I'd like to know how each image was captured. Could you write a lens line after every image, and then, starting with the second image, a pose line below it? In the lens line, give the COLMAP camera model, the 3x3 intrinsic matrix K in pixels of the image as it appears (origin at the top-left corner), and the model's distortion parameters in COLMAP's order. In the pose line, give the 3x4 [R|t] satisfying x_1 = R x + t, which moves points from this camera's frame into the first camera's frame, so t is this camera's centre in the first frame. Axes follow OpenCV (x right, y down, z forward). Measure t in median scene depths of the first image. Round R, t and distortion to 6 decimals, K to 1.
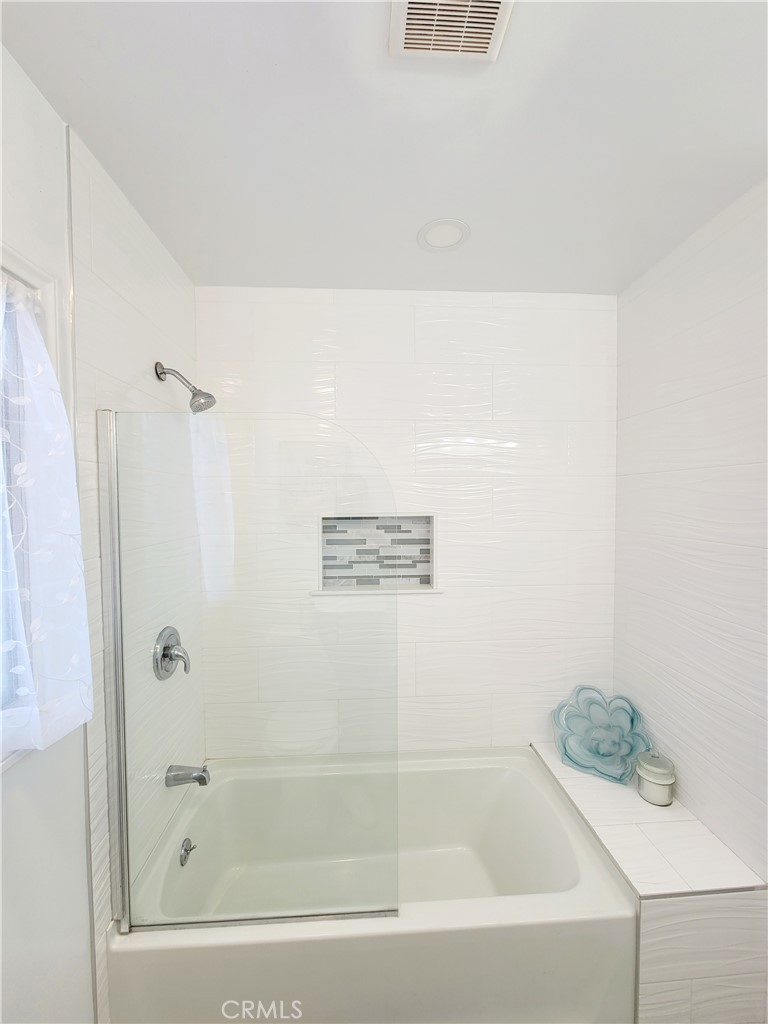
lens RADIAL K [[415.9, 0, 384.4], [0, 415.9, 512.5], [0, 0, 1]] dist [-0.004071, 0.001608]
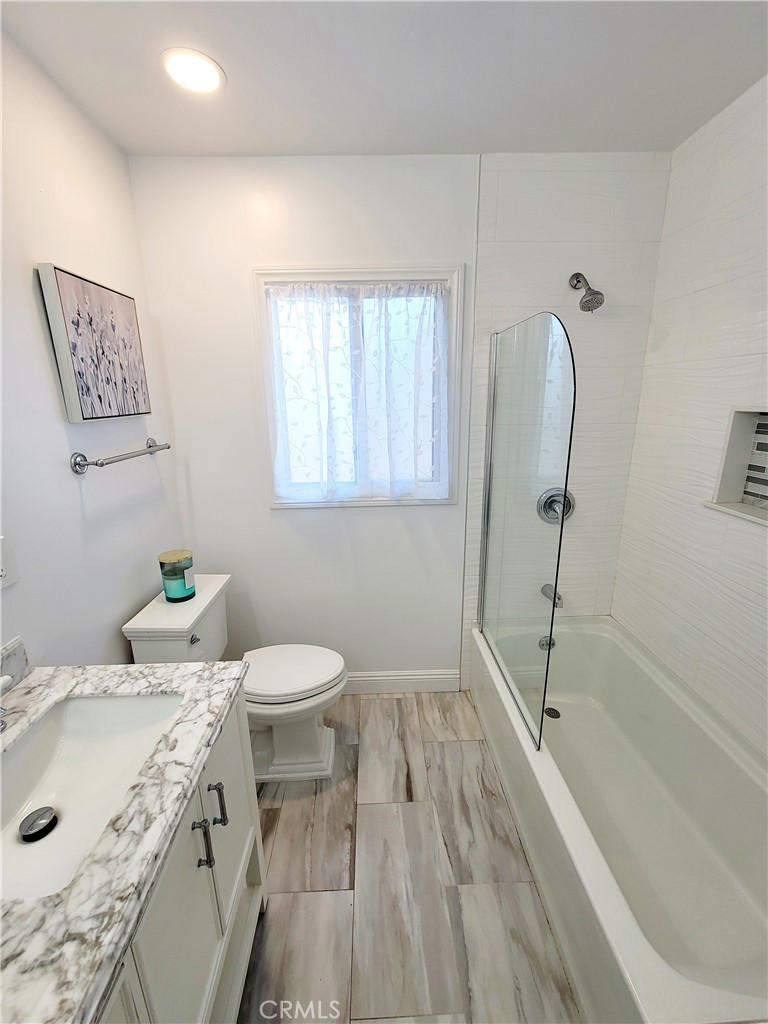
lens RADIAL K [[415.9, 0, 383.3], [0, 415.9, 510.0], [0, 0, 1]] dist [-0.004071, 0.001608]
pose [[-0.016973, 0.269609, -0.962820, 0.619518], [-0.016775, 0.962747, 0.269884, -0.008161], [0.999715, 0.020732, -0.011818, 0.340944]]
